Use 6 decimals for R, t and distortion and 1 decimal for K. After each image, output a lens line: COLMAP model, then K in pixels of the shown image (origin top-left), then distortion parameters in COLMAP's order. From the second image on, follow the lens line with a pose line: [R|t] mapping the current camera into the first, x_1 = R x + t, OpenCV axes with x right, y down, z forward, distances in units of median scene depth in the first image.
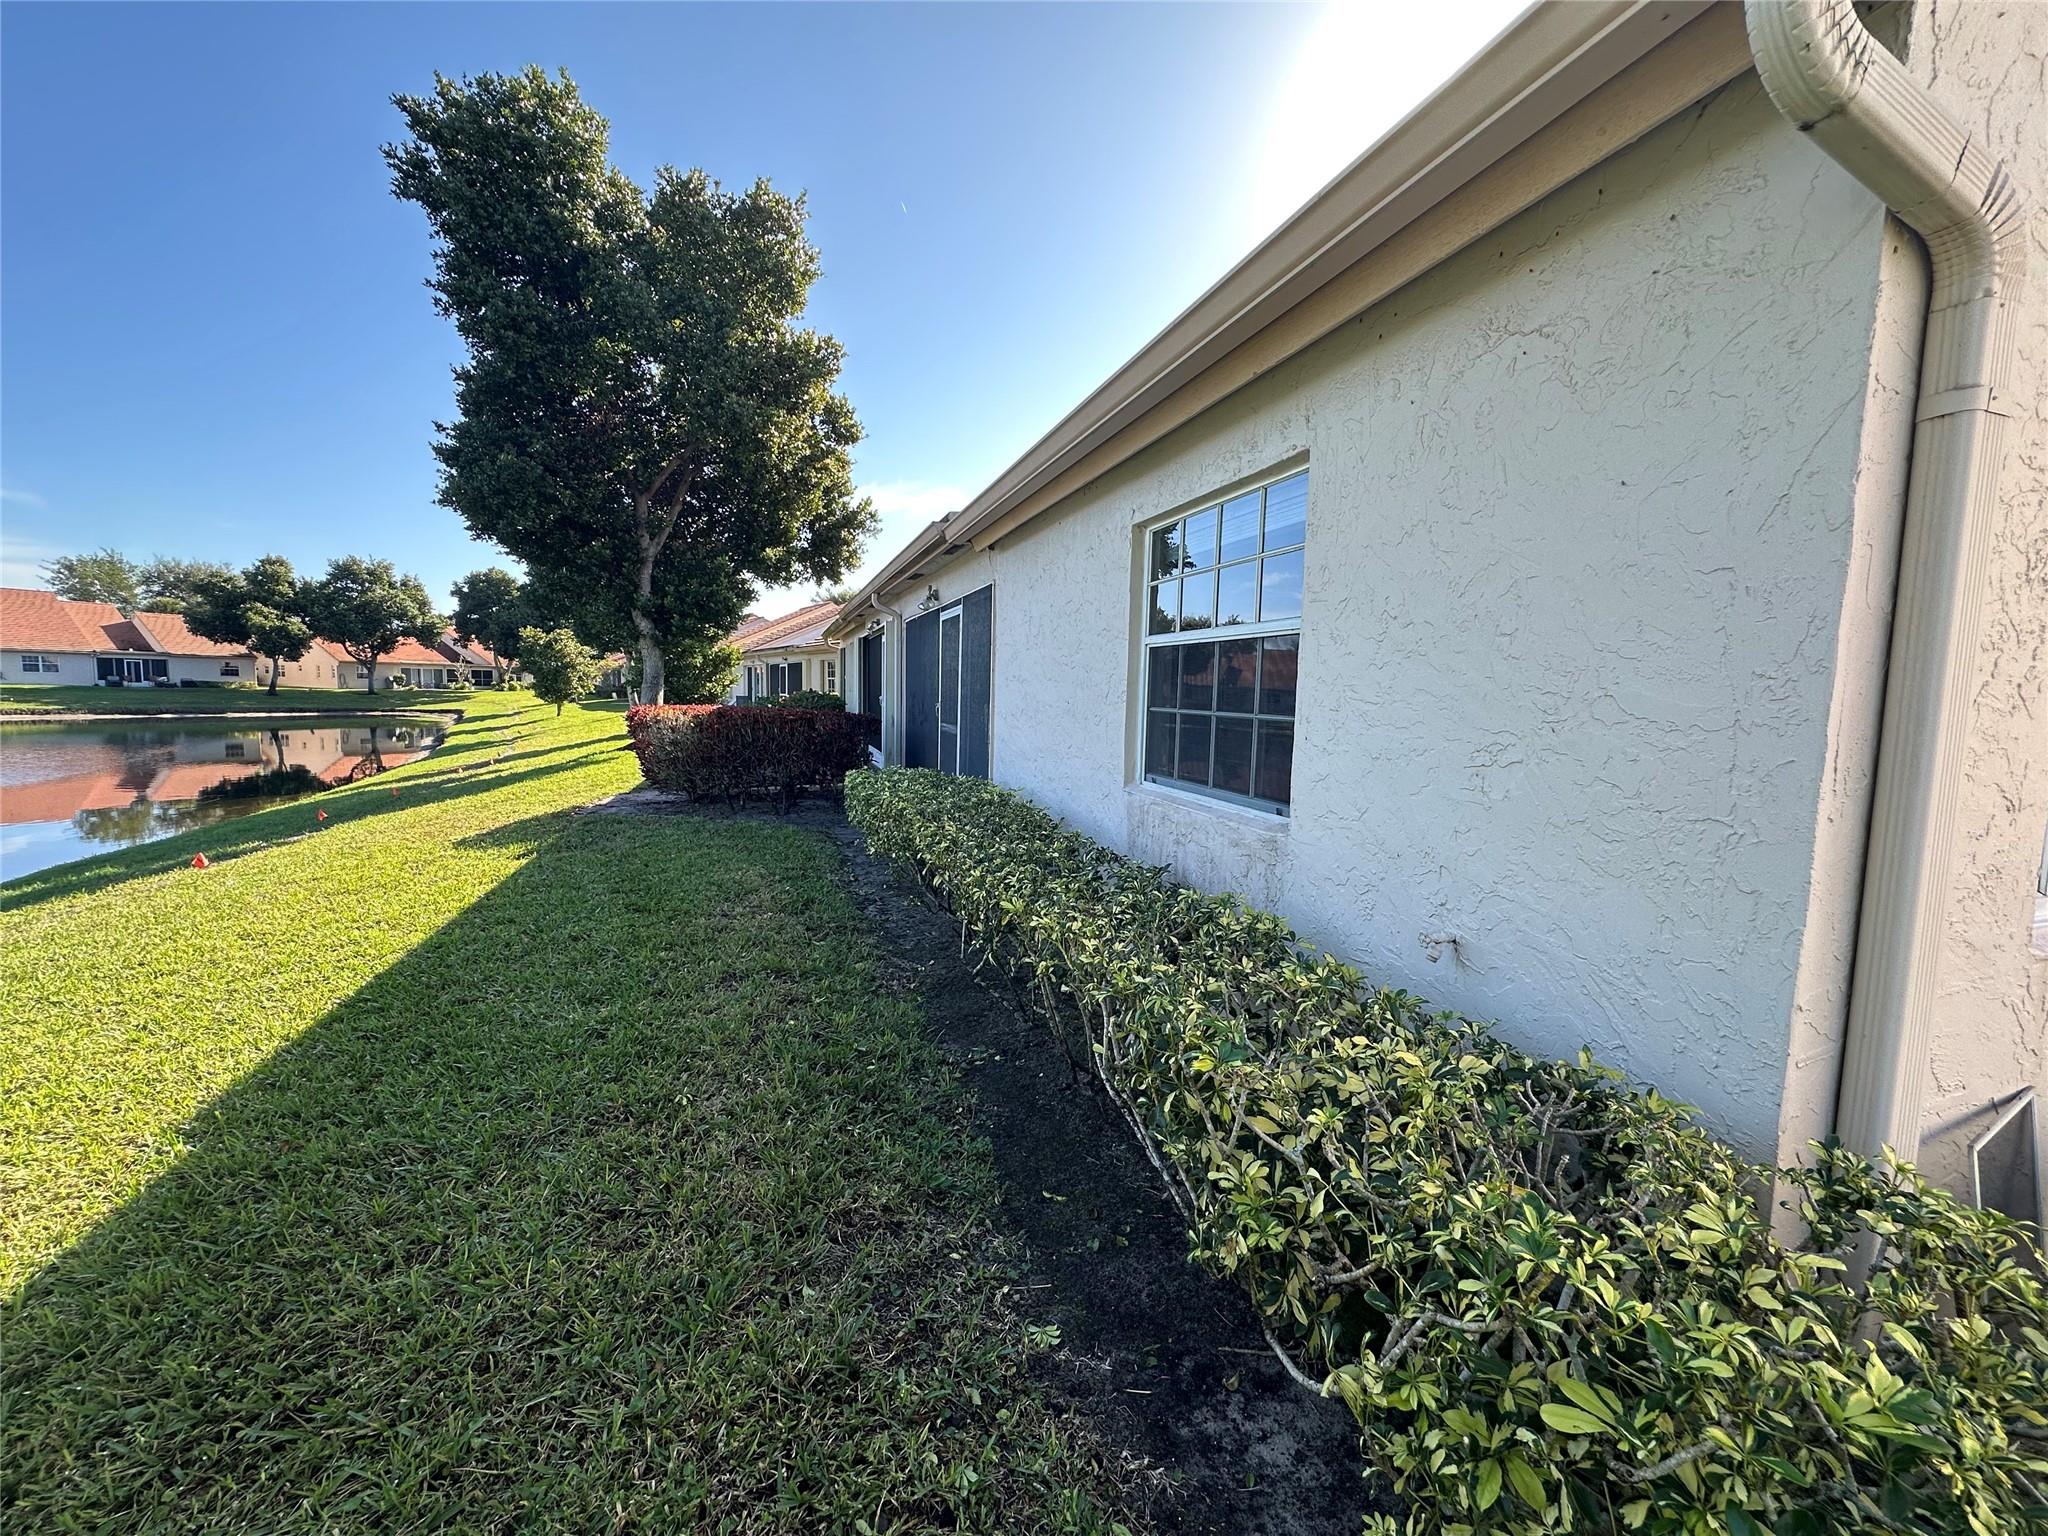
lens RADIAL K [[817.5, 0, 1025.0], [0, 817.5, 763.8], [0, 0, 1]] dist [0.000595, -0.000219]
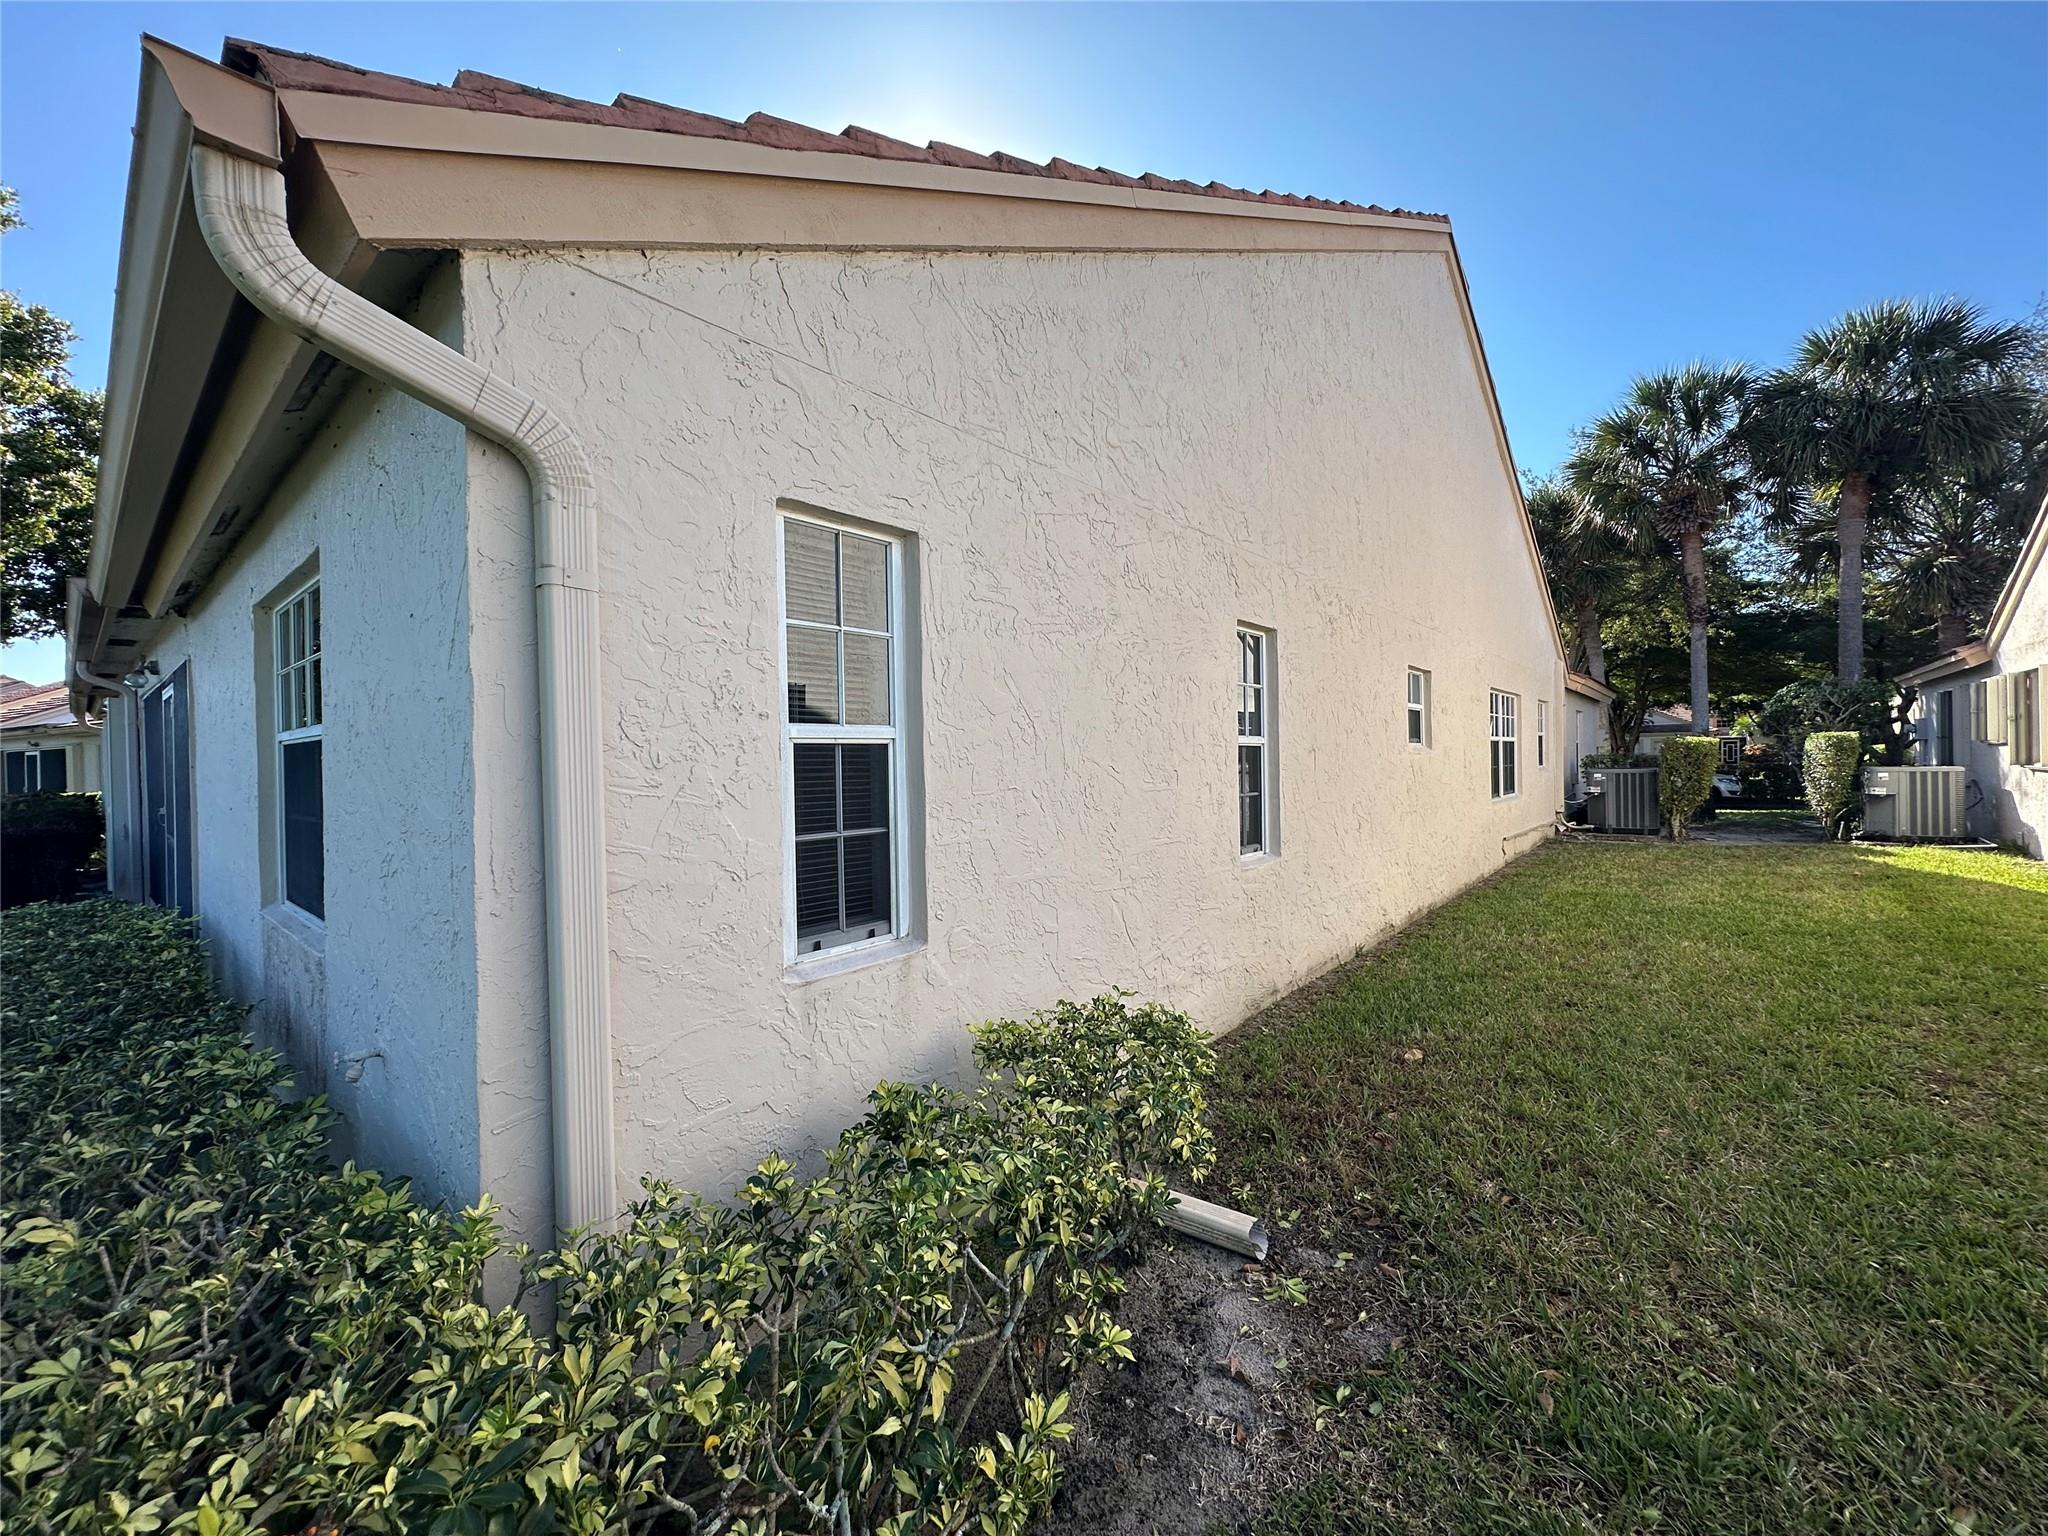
lens RADIAL K [[817.5, 0, 1024.2], [0, 817.5, 766.6], [0, 0, 1]] dist [0.000595, -0.000219]
pose [[0.848431, -0.046478, 0.527262, 0.354076], [0.086895, 0.994853, -0.052128, -0.005687], [-0.522125, 0.090043, 0.848103, -0.143644]]
